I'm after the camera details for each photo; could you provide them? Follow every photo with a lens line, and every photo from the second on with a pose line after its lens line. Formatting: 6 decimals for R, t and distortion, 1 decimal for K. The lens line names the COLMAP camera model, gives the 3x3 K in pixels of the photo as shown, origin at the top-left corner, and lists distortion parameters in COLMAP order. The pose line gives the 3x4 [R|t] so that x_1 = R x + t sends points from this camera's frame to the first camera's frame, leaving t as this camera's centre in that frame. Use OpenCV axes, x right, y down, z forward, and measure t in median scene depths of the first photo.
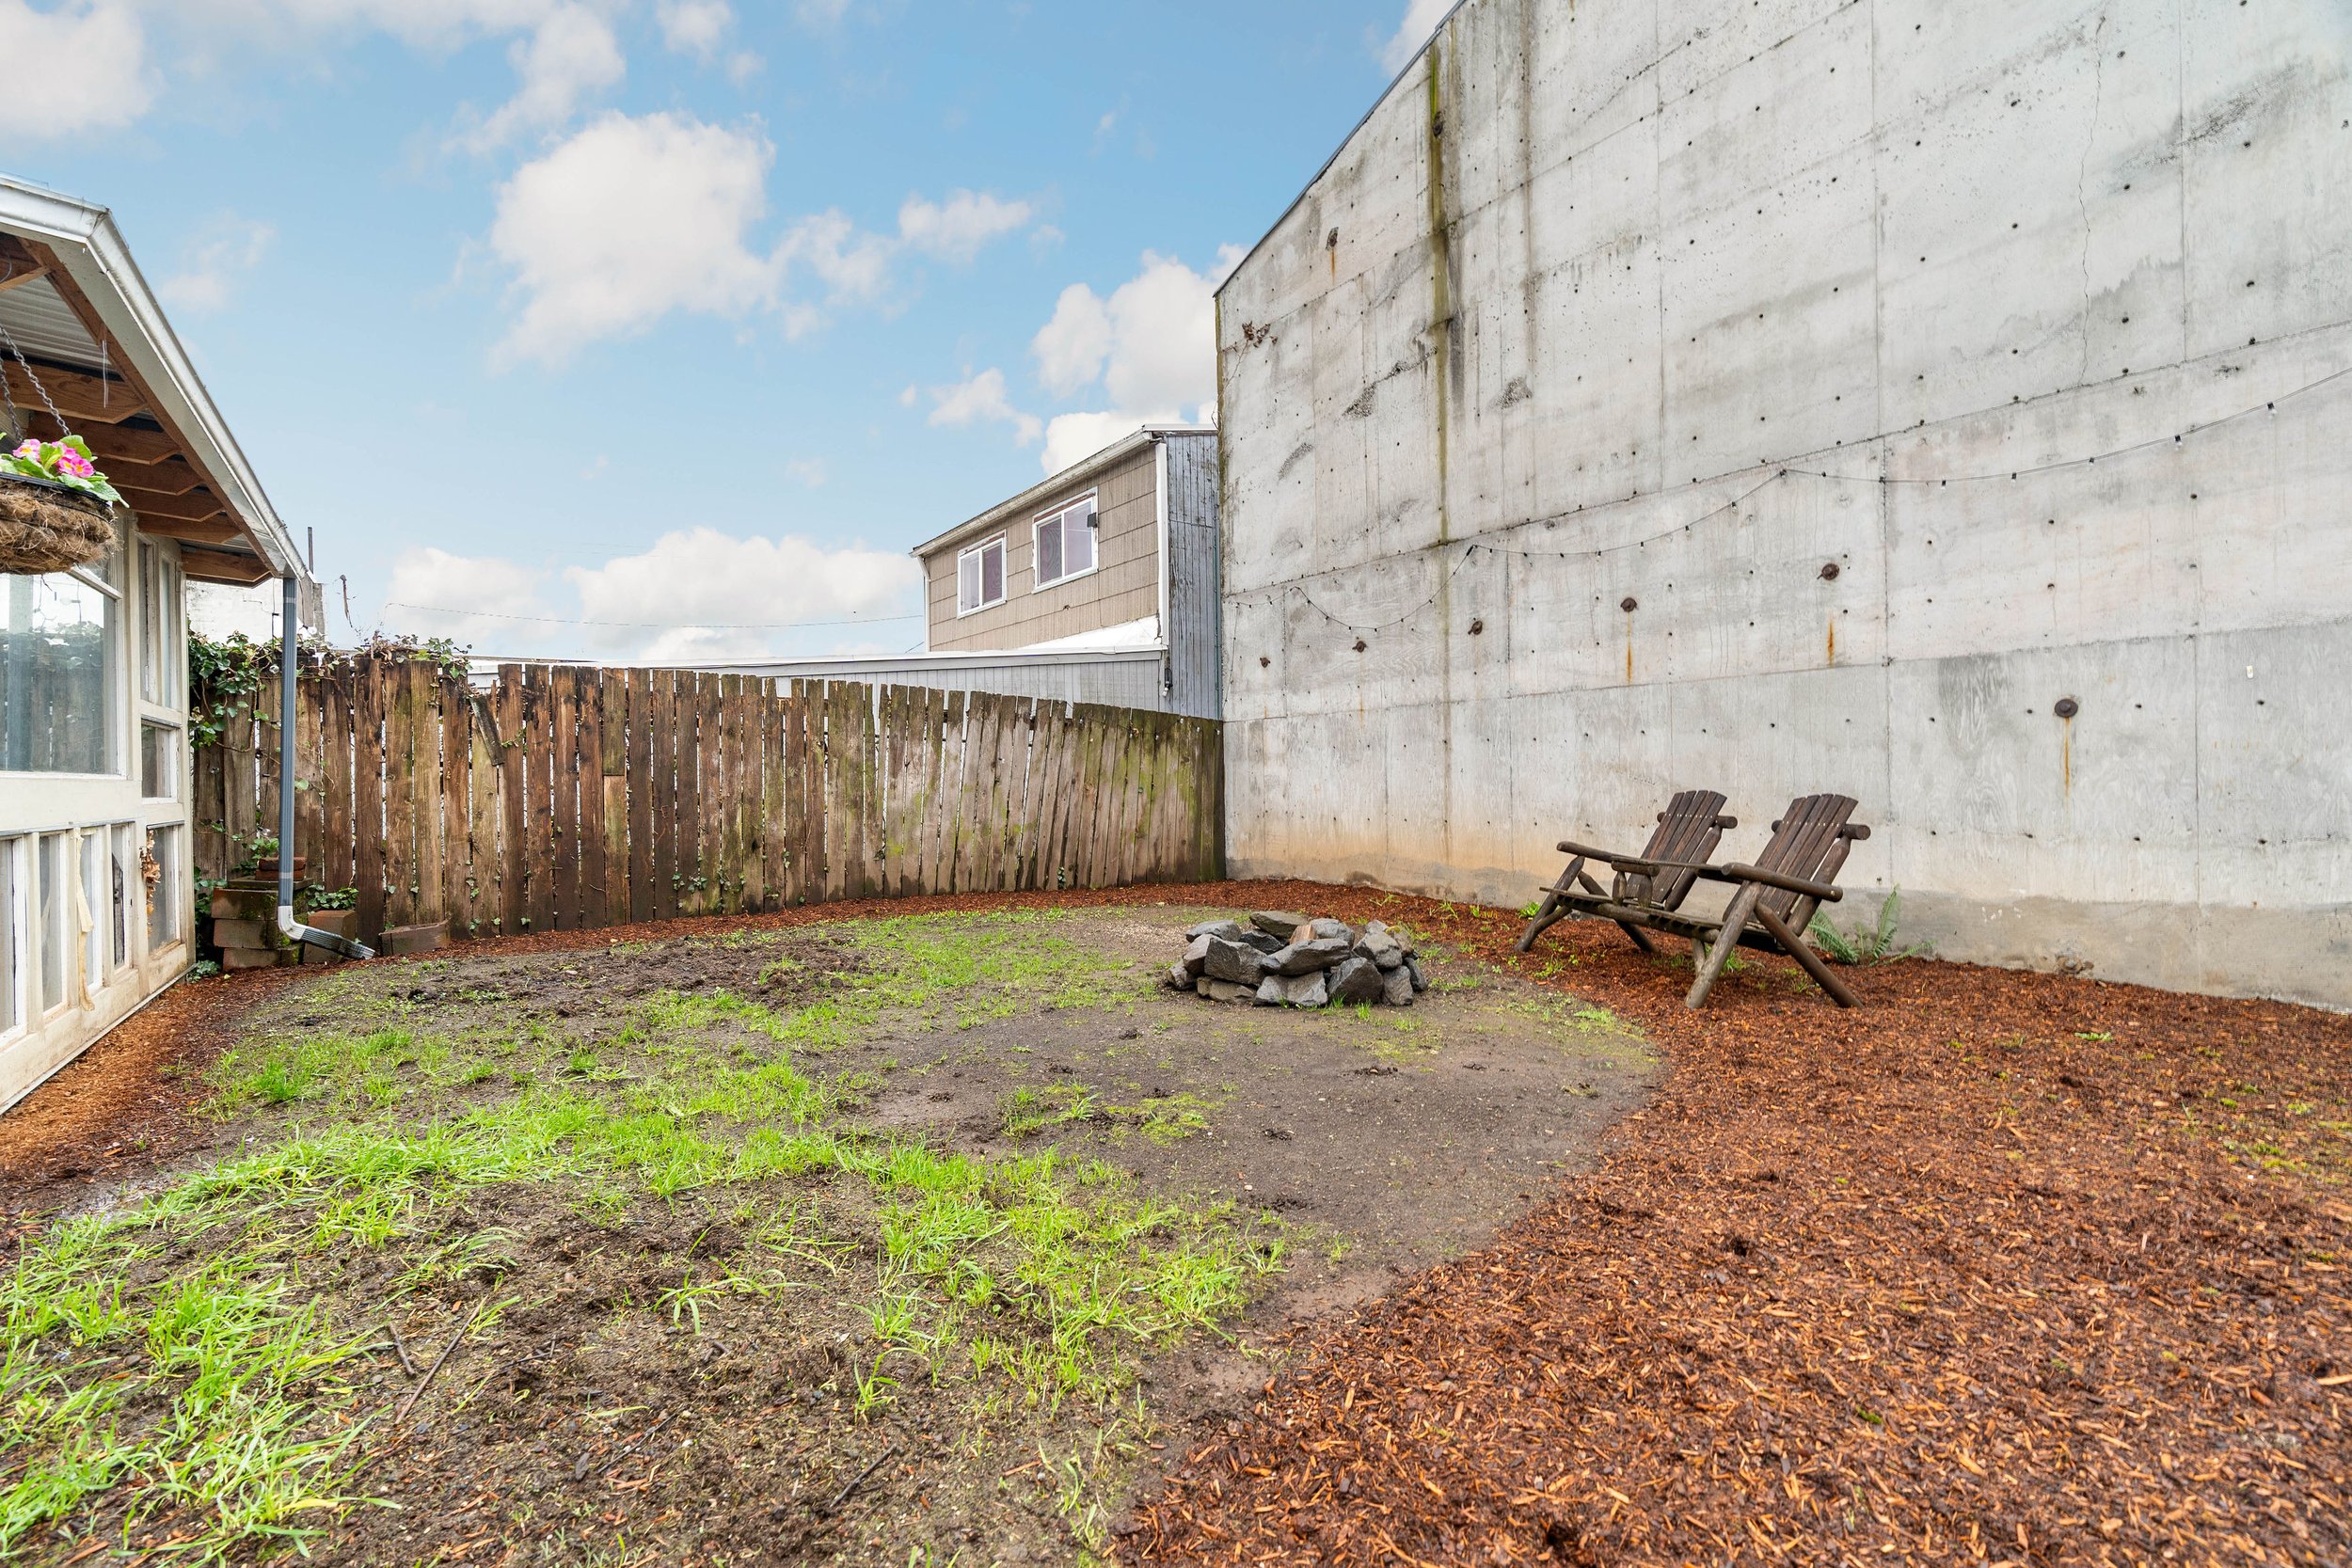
lens RADIAL K [[1059.4, 0, 1172.4], [0, 1059.4, 782.0], [0, 0, 1]] dist [-0.003093, -0.000027]
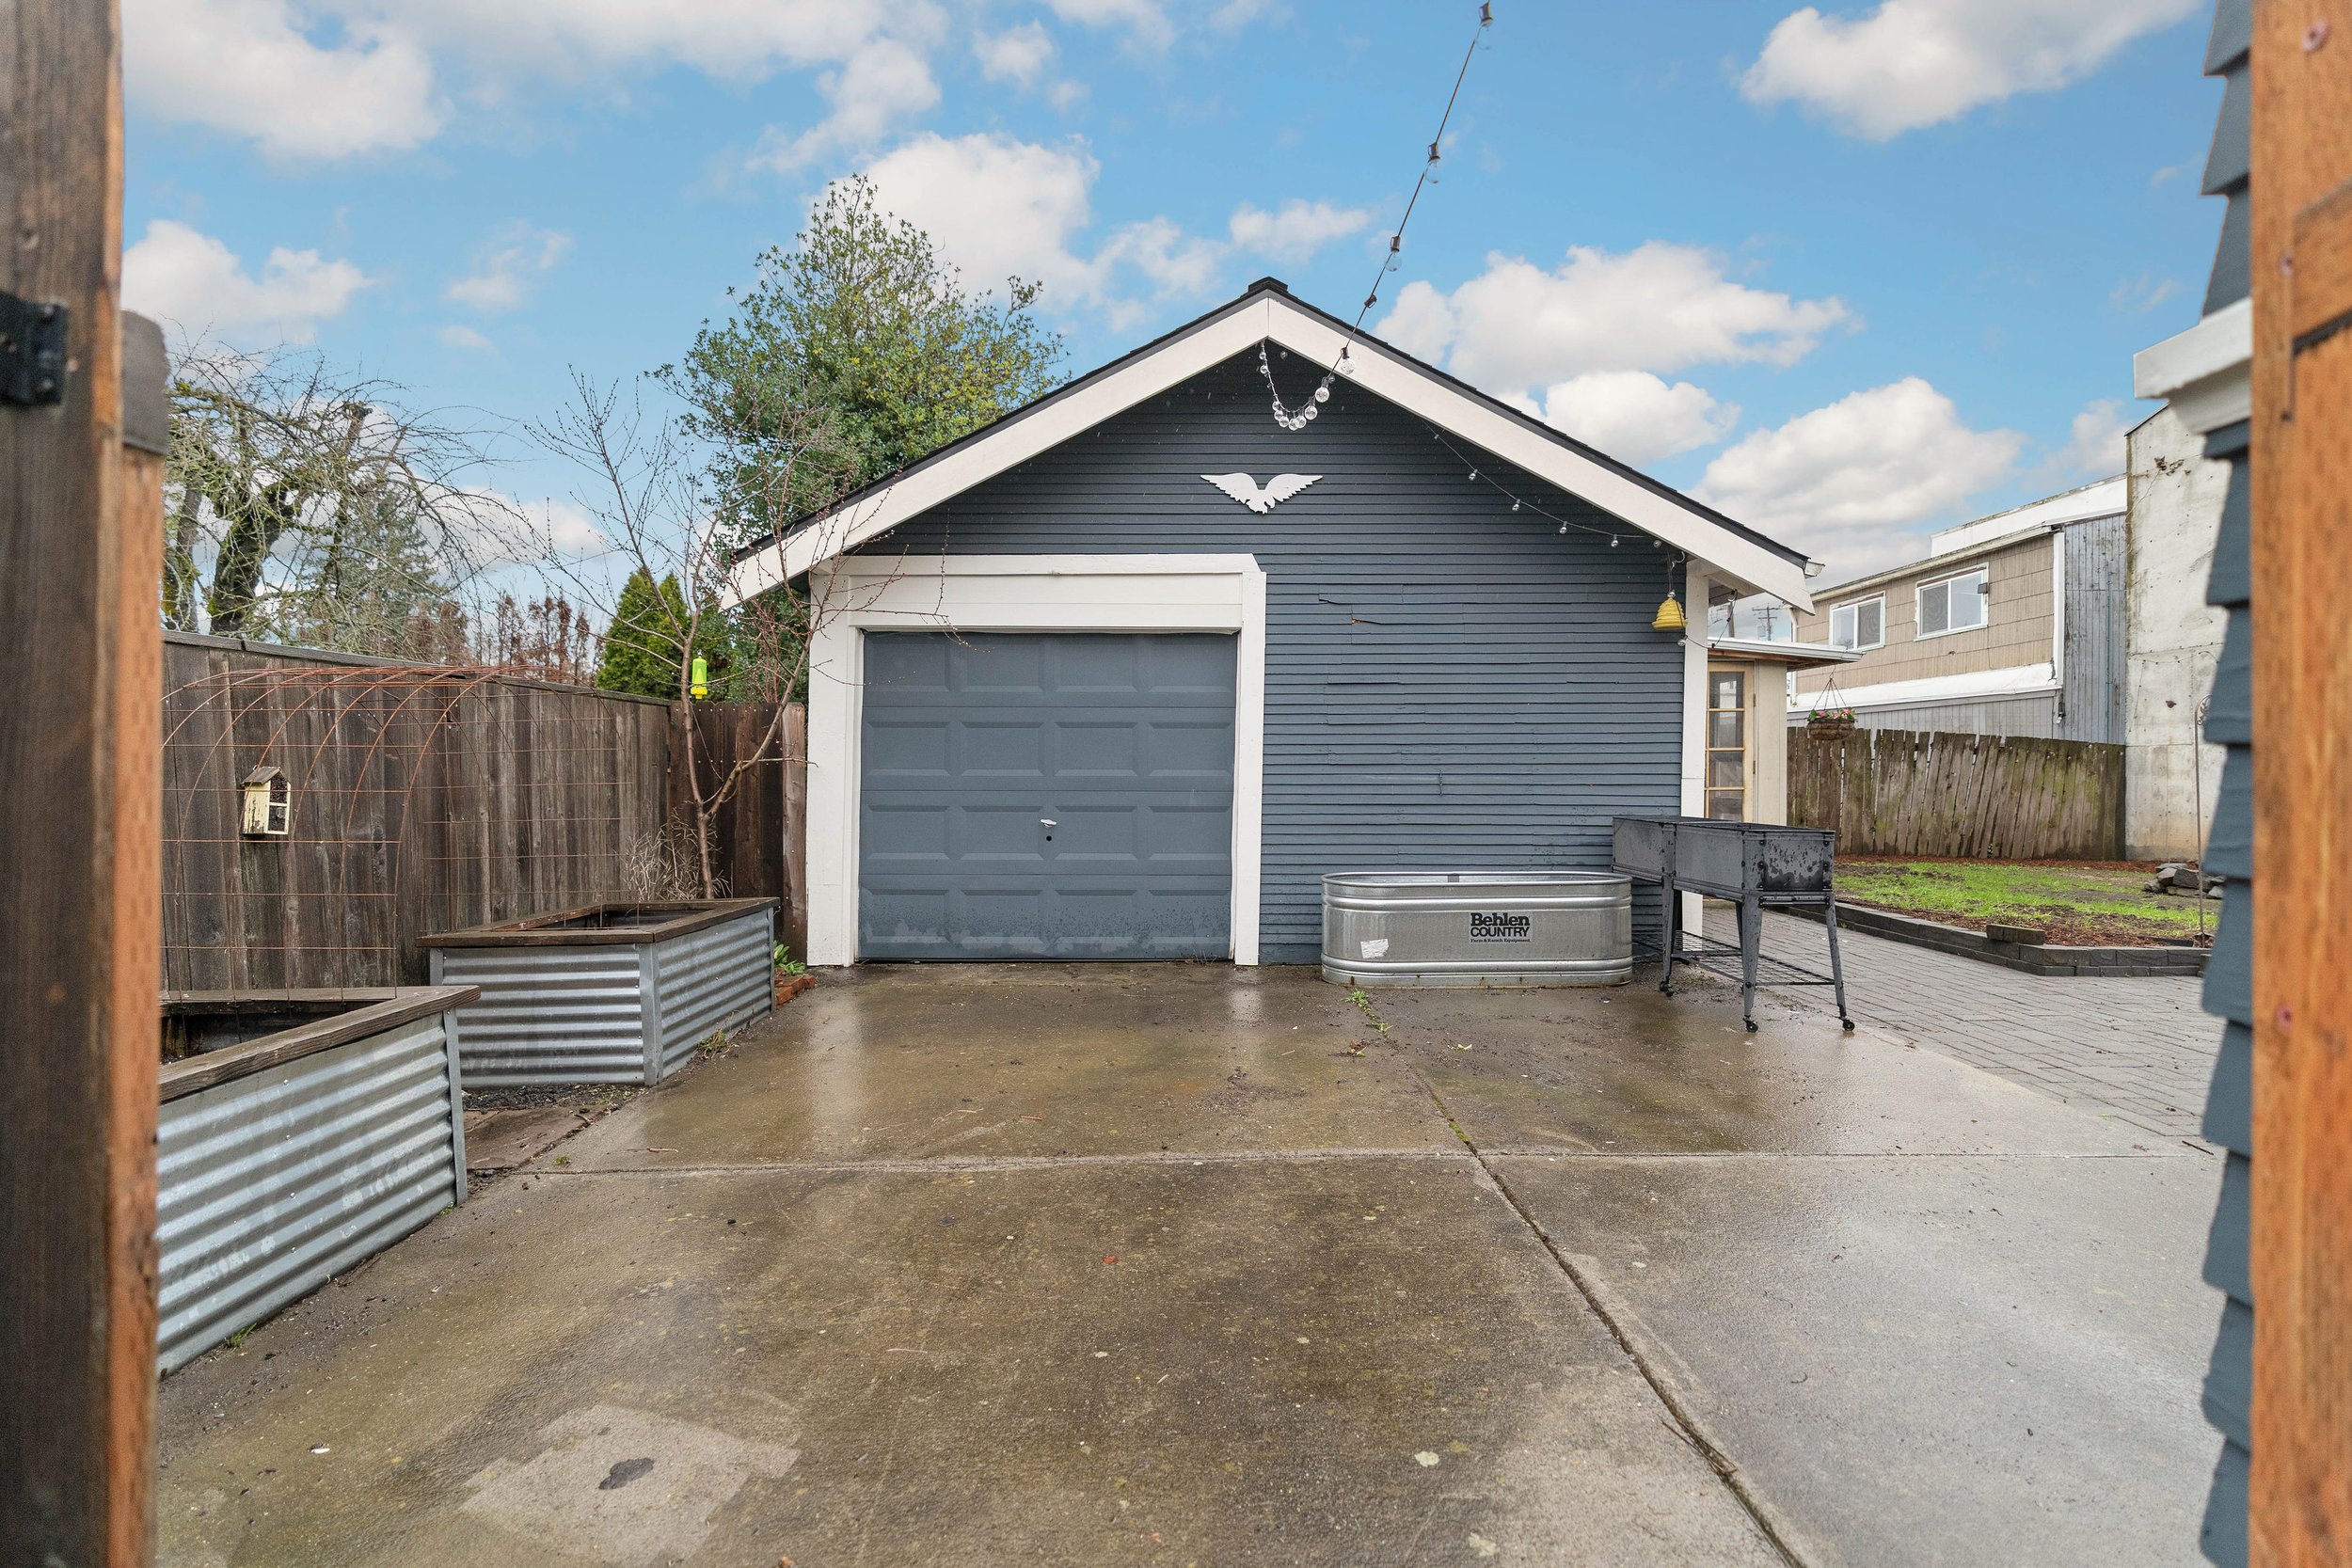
lens RADIAL K [[1059.4, 0, 1186.1], [0, 1059.4, 788.4], [0, 0, 1]] dist [-0.003093, -0.000027]
pose [[0.822890, 0.021078, -0.567810, -0.184753], [-0.012481, 0.999741, 0.019025, -0.013237], [0.568064, -0.008569, 0.822940, -0.866558]]
